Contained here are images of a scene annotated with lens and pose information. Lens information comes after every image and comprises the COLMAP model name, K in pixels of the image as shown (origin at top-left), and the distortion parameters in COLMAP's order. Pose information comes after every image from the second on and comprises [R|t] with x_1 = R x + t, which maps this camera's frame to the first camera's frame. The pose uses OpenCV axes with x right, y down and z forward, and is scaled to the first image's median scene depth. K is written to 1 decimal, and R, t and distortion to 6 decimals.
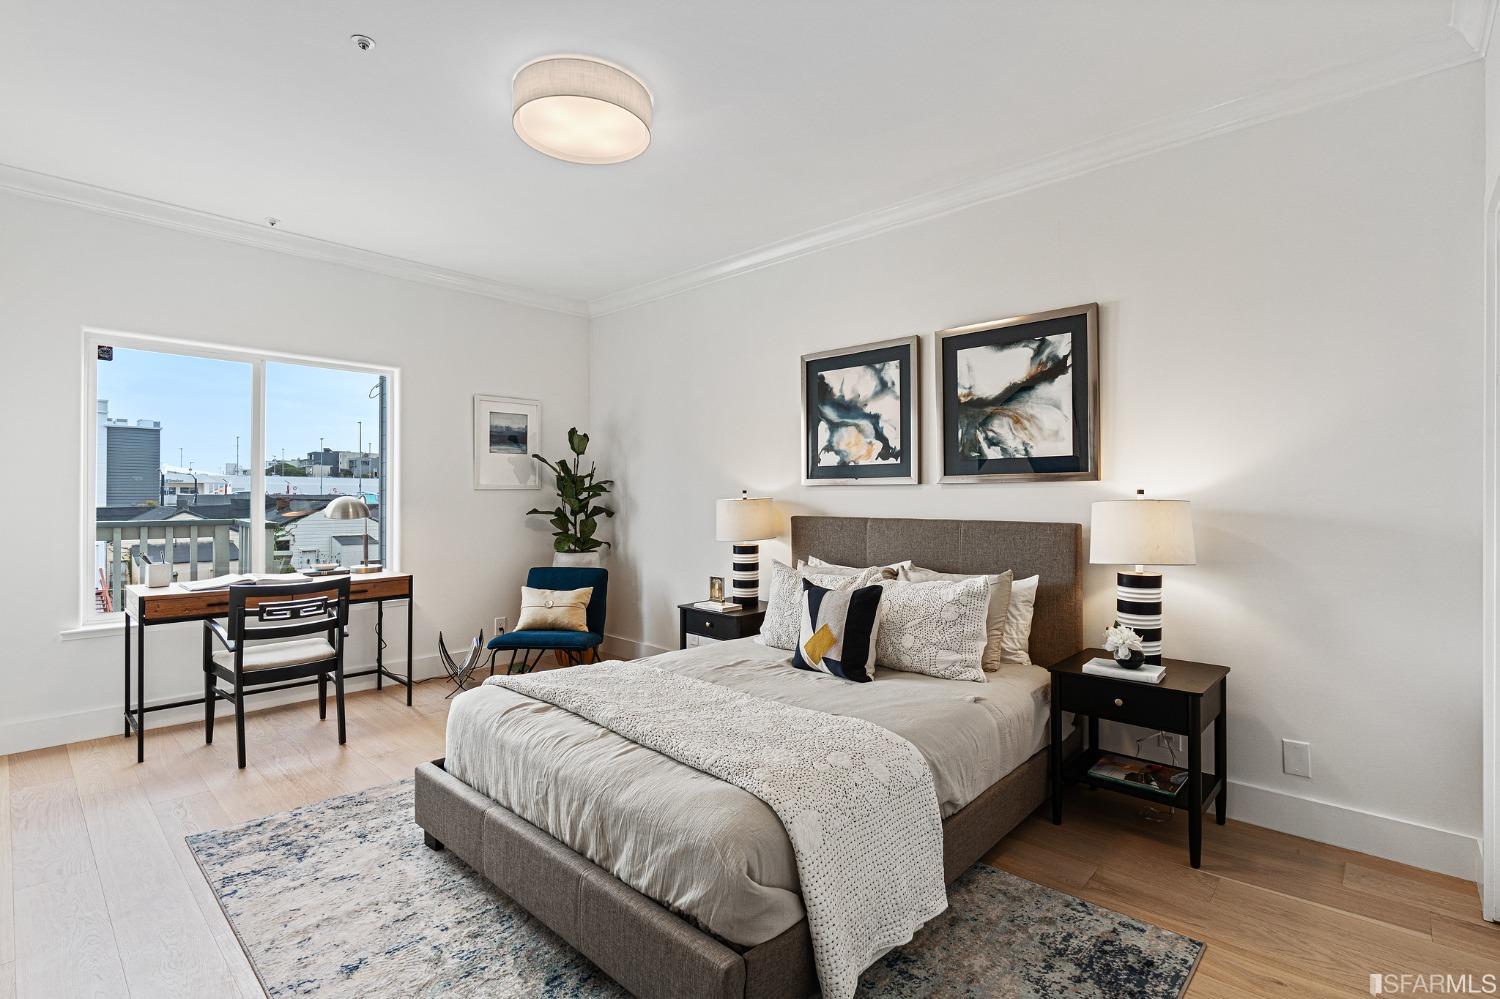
lens RADIAL K [[693.7, 0, 764.1], [0, 693.7, 494.2], [0, 0, 1]] dist [-0.028341, 0.009451]
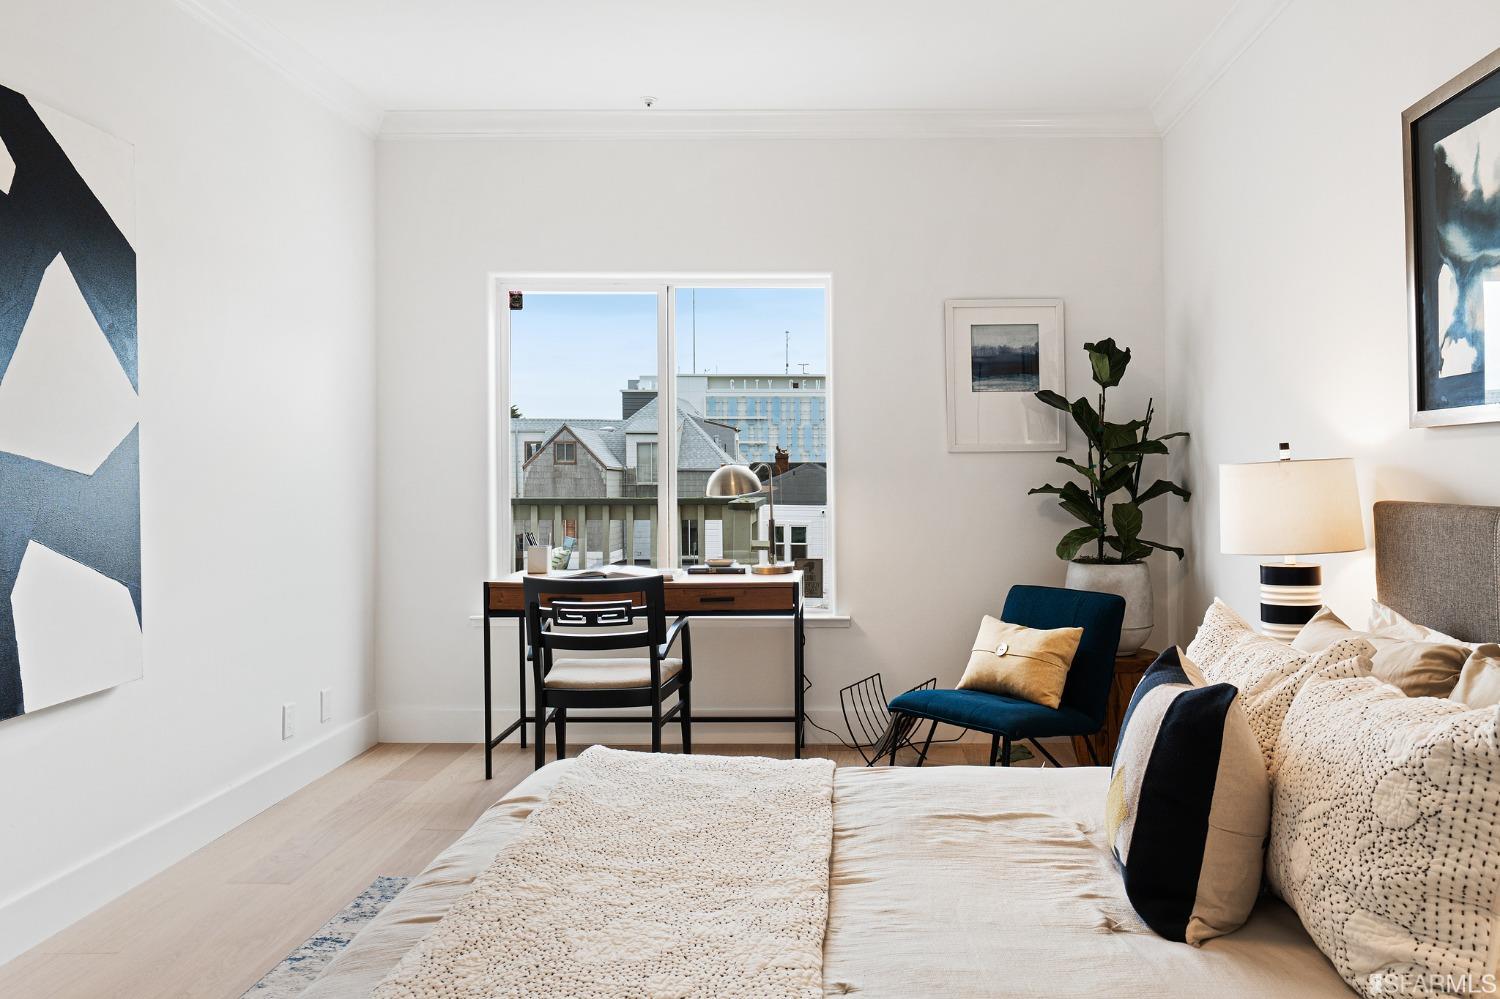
lens RADIAL K [[1109.2, 0, 837.6], [0, 1109.2, 462.7], [0, 0, 1]] dist [-0.012325, -0.010091]
pose [[0.677717, -0.010135, -0.735253, 0.334099], [0.005424, 0.999947, -0.008784, 0.013924], [0.735303, 0.001966, 0.677736, 0.334345]]
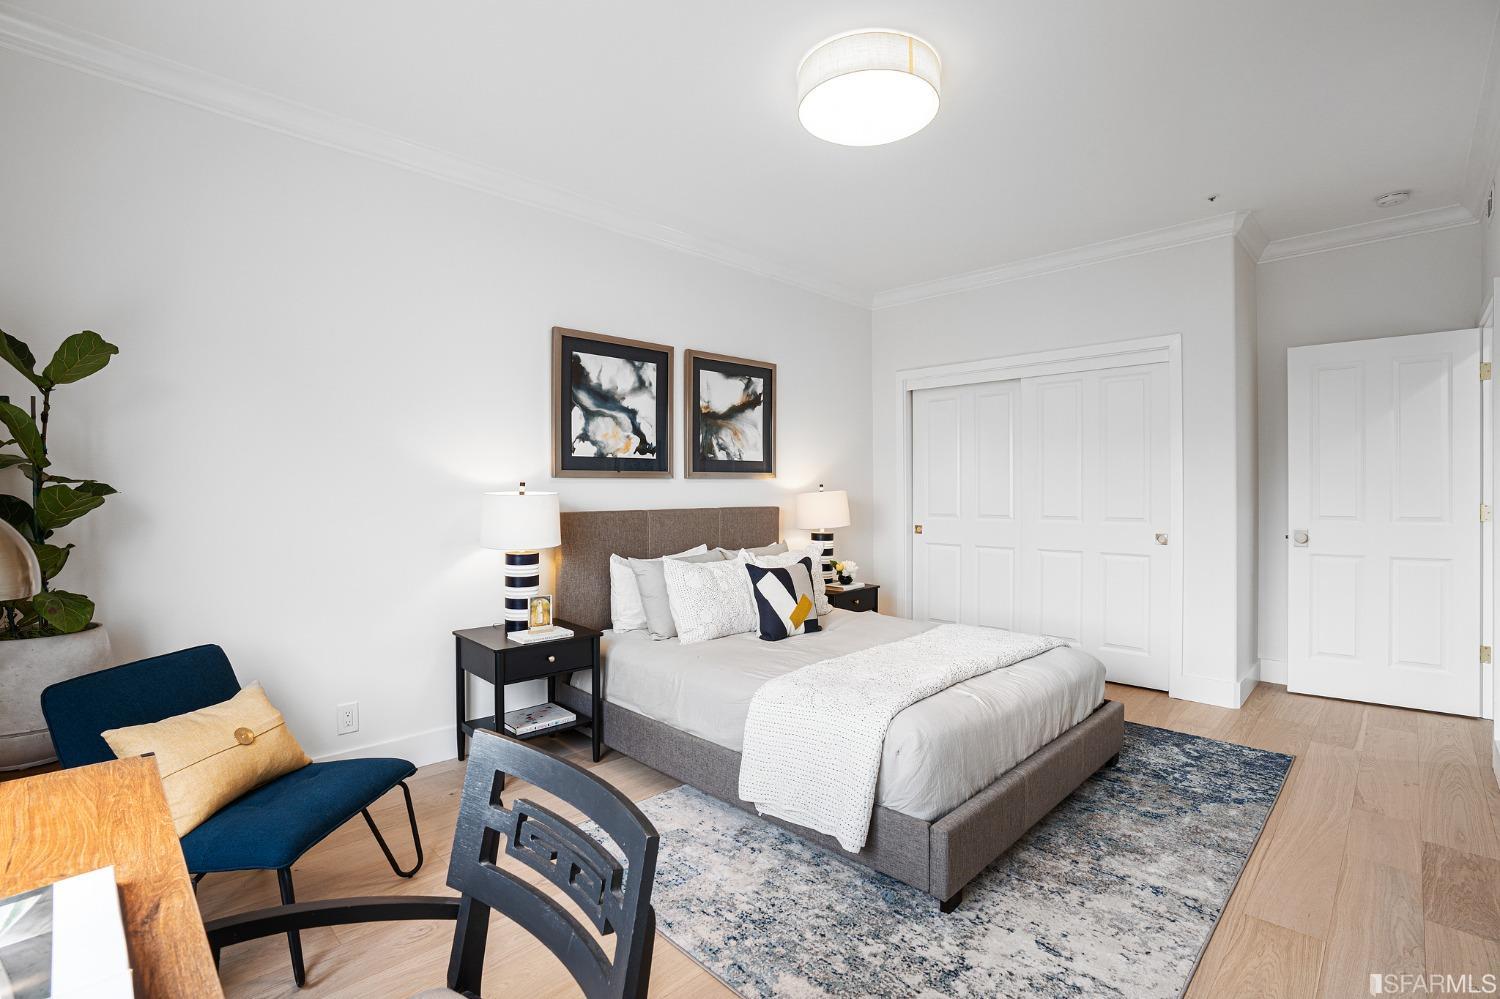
lens RADIAL K [[693.7, 0, 747.3], [0, 693.7, 490.3], [0, 0, 1]] dist [-0.028341, 0.009451]
pose [[0.054028, -0.009053, 0.998498, -0.861501], [-0.004503, 0.999947, 0.009310, -0.005674], [-0.998529, -0.004999, 0.053984, 0.777286]]
